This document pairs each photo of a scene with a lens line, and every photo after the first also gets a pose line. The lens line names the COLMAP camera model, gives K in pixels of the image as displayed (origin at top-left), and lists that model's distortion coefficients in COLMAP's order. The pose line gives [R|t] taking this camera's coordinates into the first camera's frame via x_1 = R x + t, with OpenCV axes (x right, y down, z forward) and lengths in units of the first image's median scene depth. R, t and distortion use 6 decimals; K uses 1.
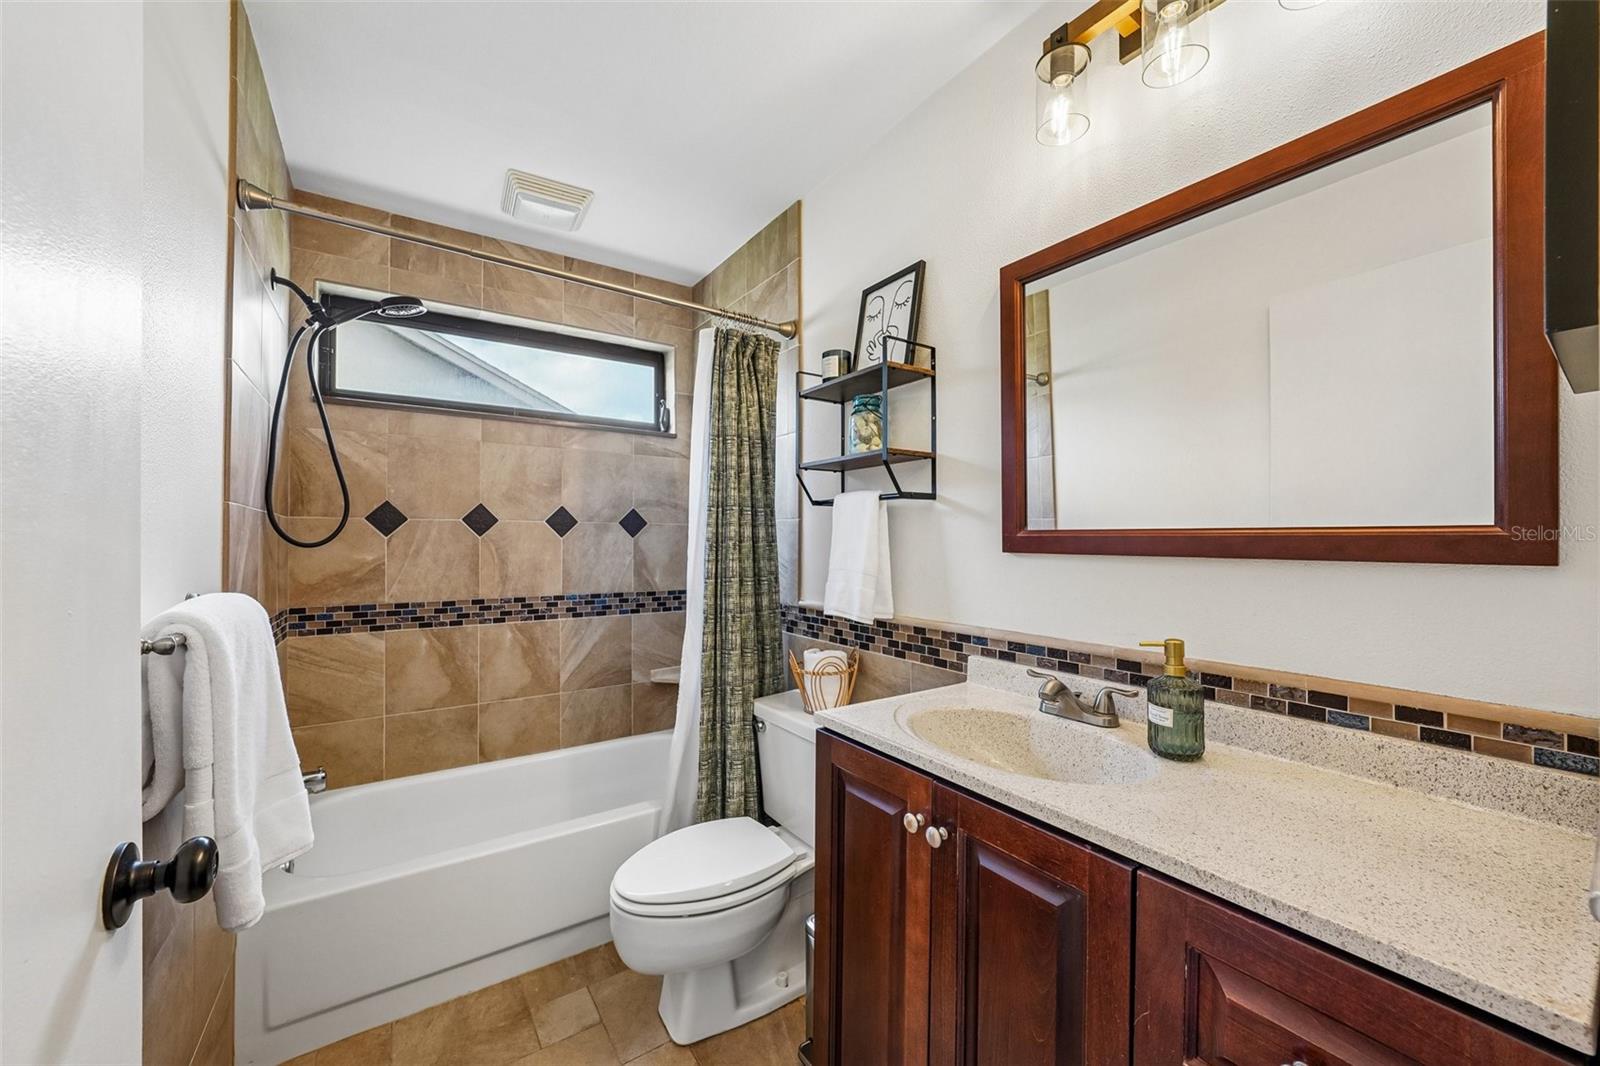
lens RADIAL K [[577.4, 0, 789.3], [0, 577.4, 539.6], [0, 0, 1]] dist [-0.023180, 0.002620]
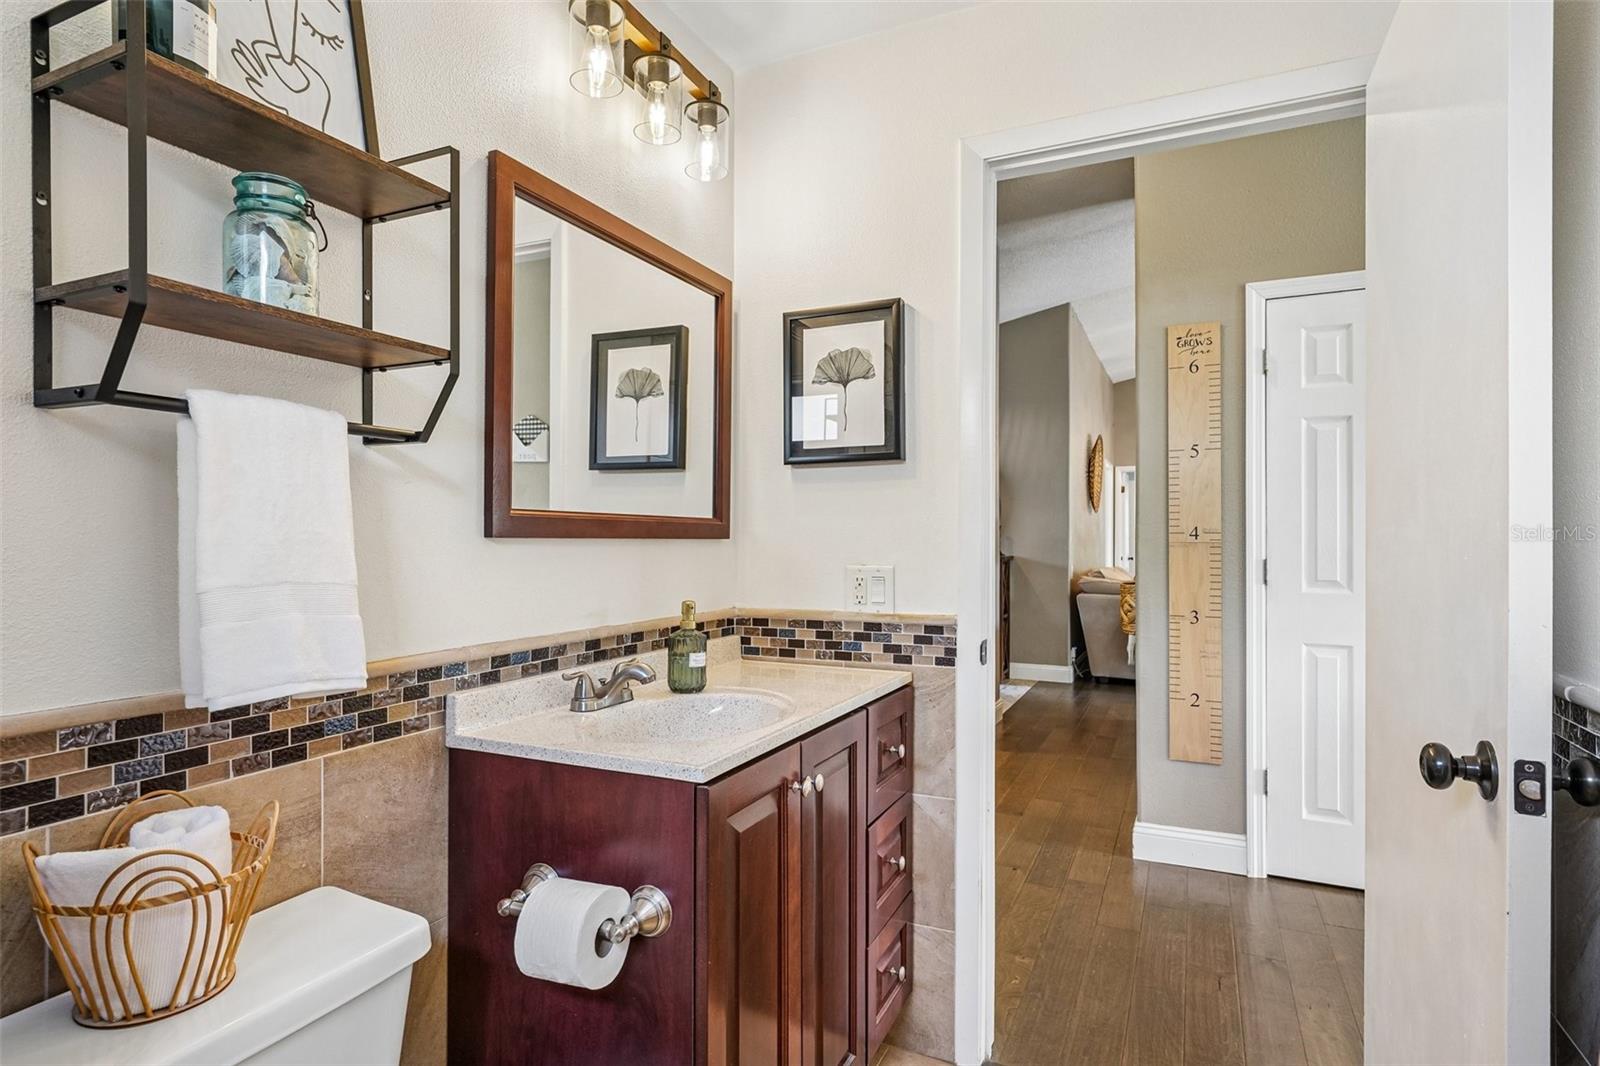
lens RADIAL K [[849.5, 0, 791.5], [0, 849.5, 541.6], [0, 0, 1]] dist [0.012540, -0.001187]
pose [[-0.491680, -0.009171, 0.870727, -0.770320], [-0.005281, 0.999958, 0.007550, 0.016749], [-0.870760, -0.000886, -0.491708, 1.207395]]
